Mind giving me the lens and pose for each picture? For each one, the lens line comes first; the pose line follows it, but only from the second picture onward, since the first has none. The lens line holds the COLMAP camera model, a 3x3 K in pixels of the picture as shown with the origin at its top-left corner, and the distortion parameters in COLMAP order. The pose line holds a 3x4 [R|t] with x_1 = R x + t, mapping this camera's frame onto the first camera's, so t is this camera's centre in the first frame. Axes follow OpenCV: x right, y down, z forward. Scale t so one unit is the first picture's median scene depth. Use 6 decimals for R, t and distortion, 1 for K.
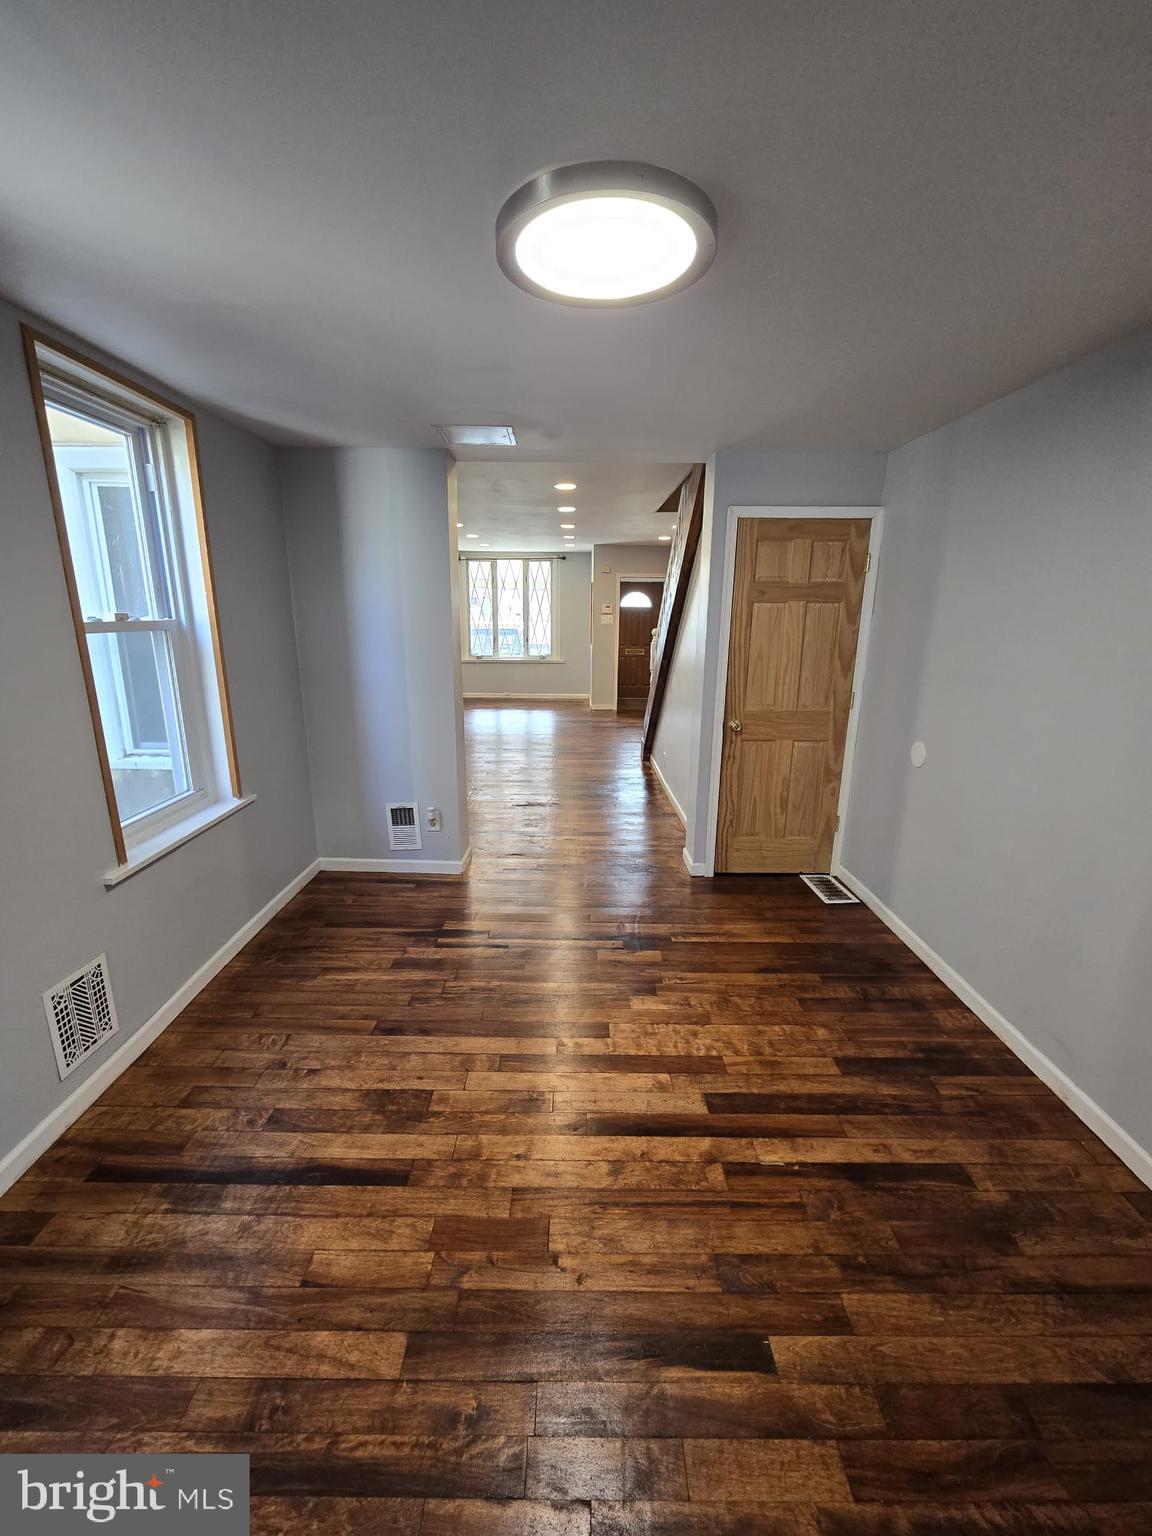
lens RADIAL K [[628.5, 0, 569.4], [0, 628.5, 768.6], [0, 0, 1]] dist [-0.003945, 0.002095]
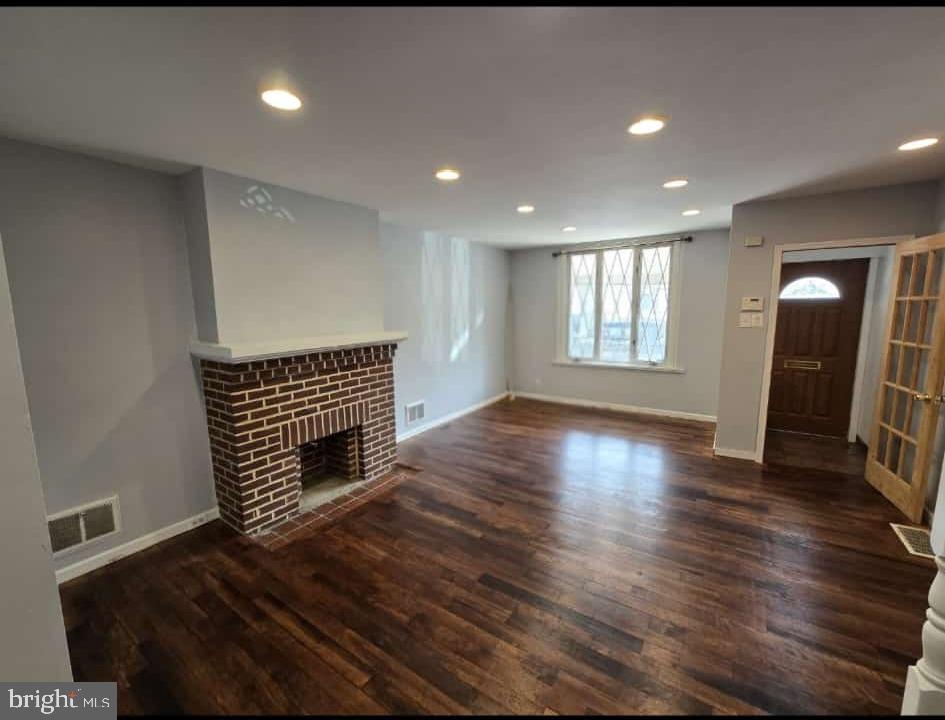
lens RADIAL K [[386.0, 0, 473.9], [0, 386.0, 362.1], [0, 0, 1]] dist [0.002905, 0.000837]
pose [[0.835116, 0.055722, -0.547245, 0.036718], [-0.110967, 0.991469, -0.068385, -0.123150], [0.538765, 0.117835, 0.834174, 0.473647]]
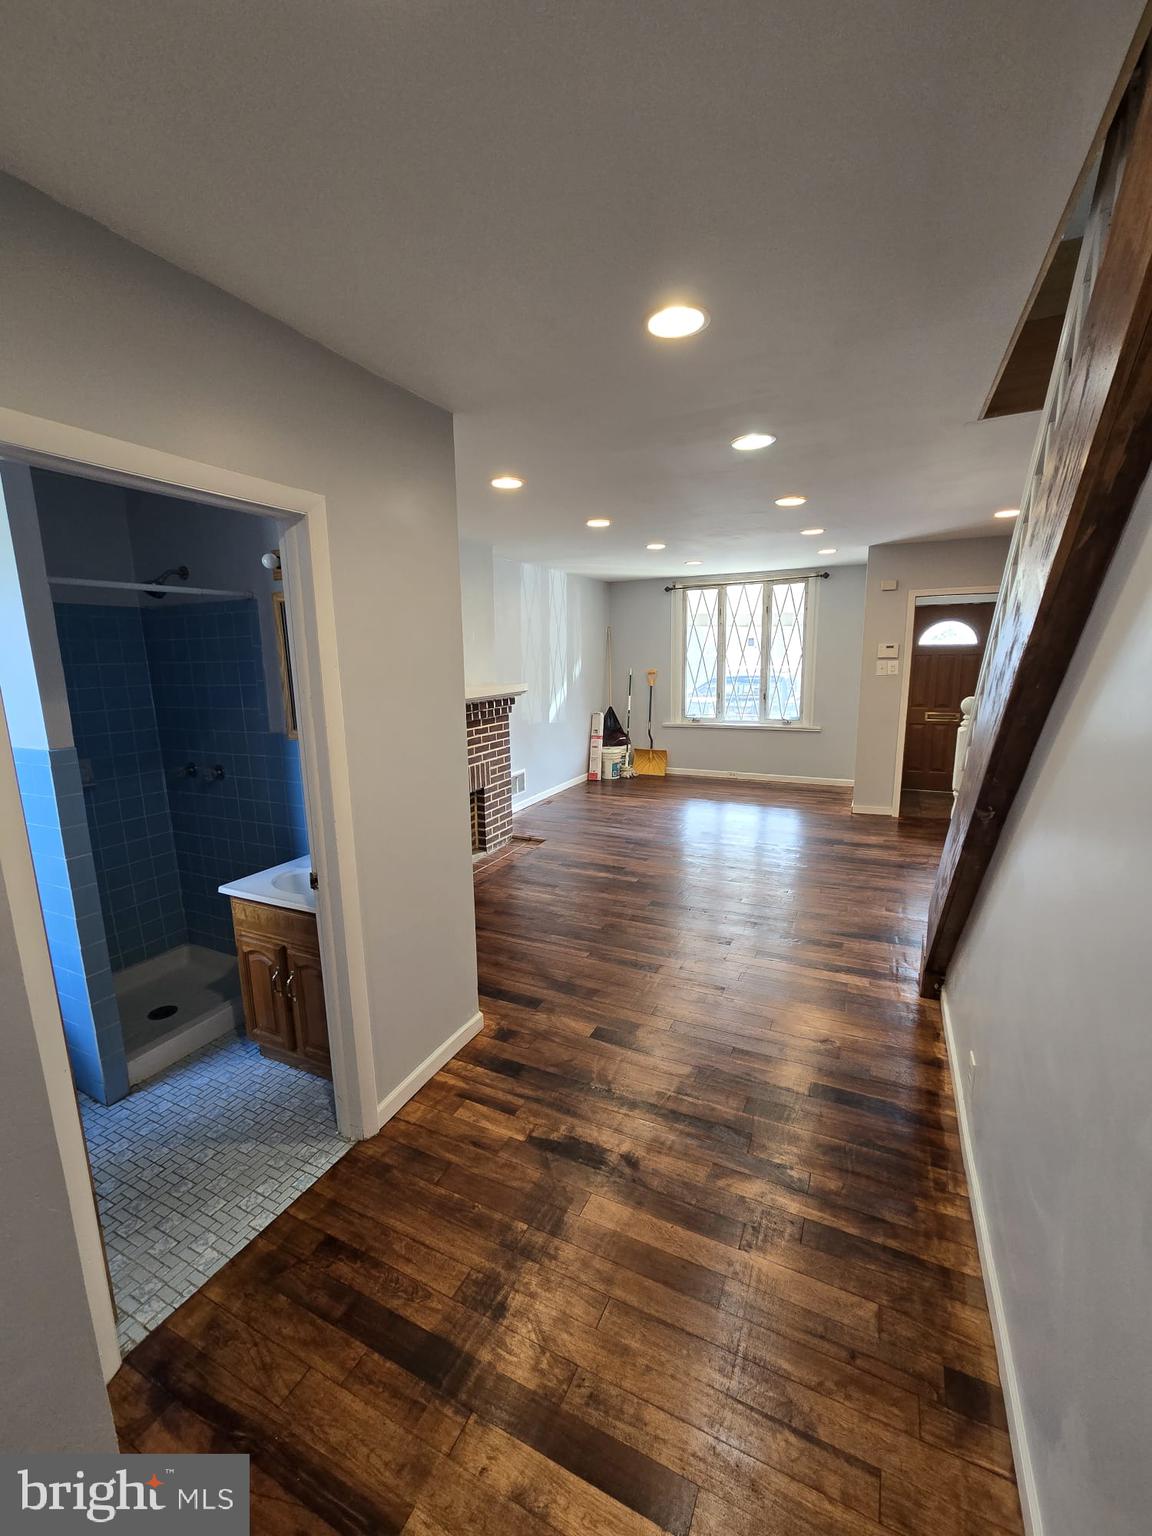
lens RADIAL K [[628.5, 0, 577.1], [0, 628.5, 770.4], [0, 0, 1]] dist [-0.003945, 0.002095]
pose [[0.900289, 0.051378, -0.432251, 0.050575], [-0.076896, 0.996164, -0.041753, -0.081426], [0.428448, 0.070828, 0.900786, 0.301121]]
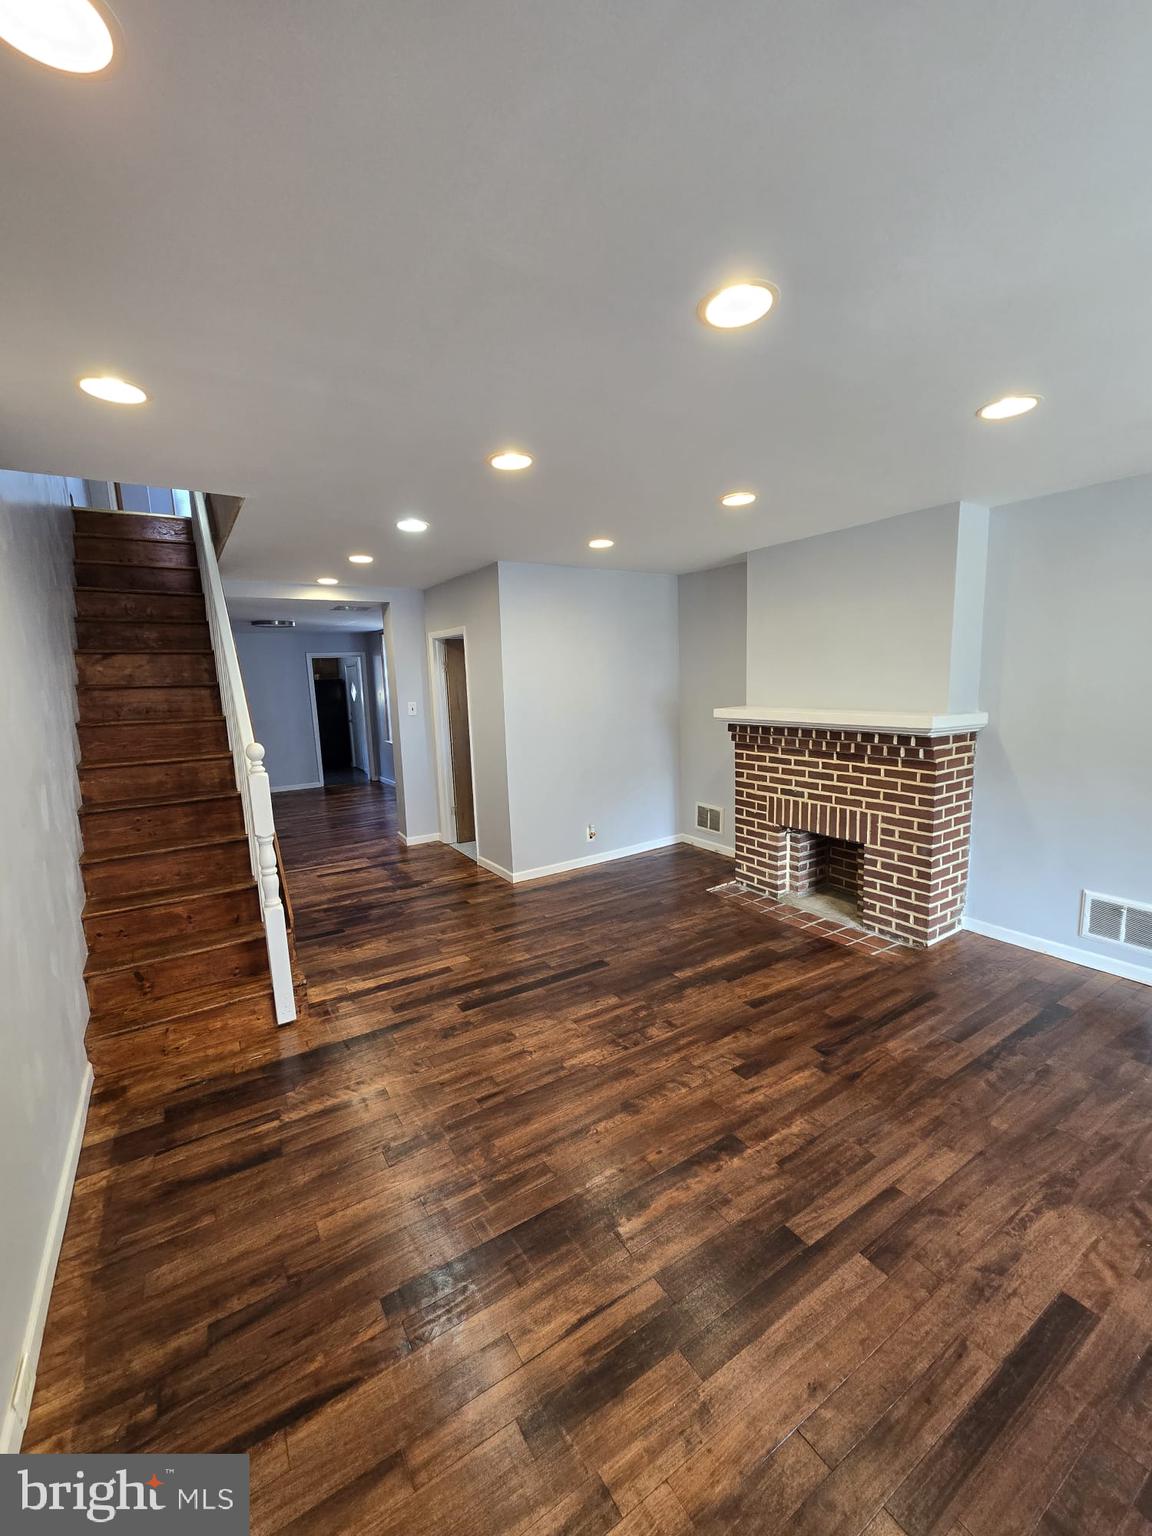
lens RADIAL K [[628.5, 0, 576.9], [0, 628.5, 765.6], [0, 0, 1]] dist [-0.003945, 0.002095]
pose [[-0.841762, 0.091486, -0.532040, 0.111382], [-0.111796, 0.934631, 0.337589, -0.229962], [0.528146, 0.343650, -0.776509, 0.881781]]
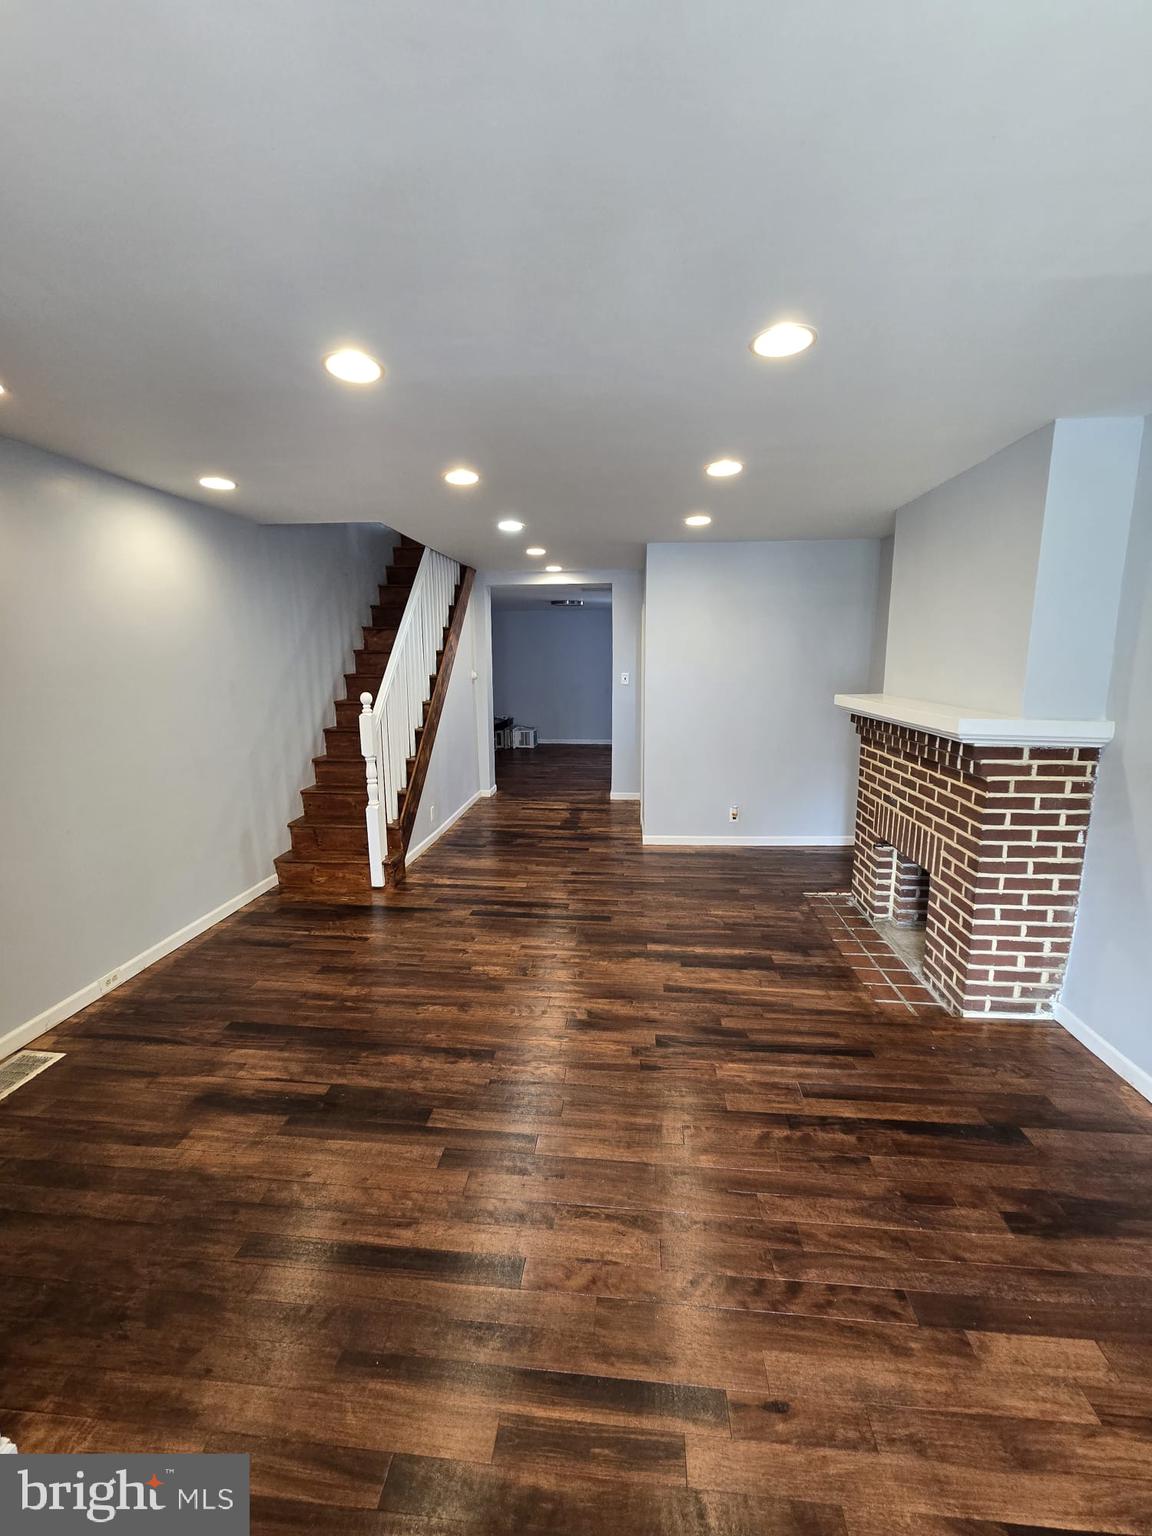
lens RADIAL K [[628.5, 0, 578.0], [0, 628.5, 765.9], [0, 0, 1]] dist [-0.003945, 0.002095]
pose [[-0.995870, -0.023041, 0.087822, -0.080579], [0.015075, 0.911877, 0.410187, -0.250554], [-0.089534, 0.409816, -0.907763, 0.960999]]
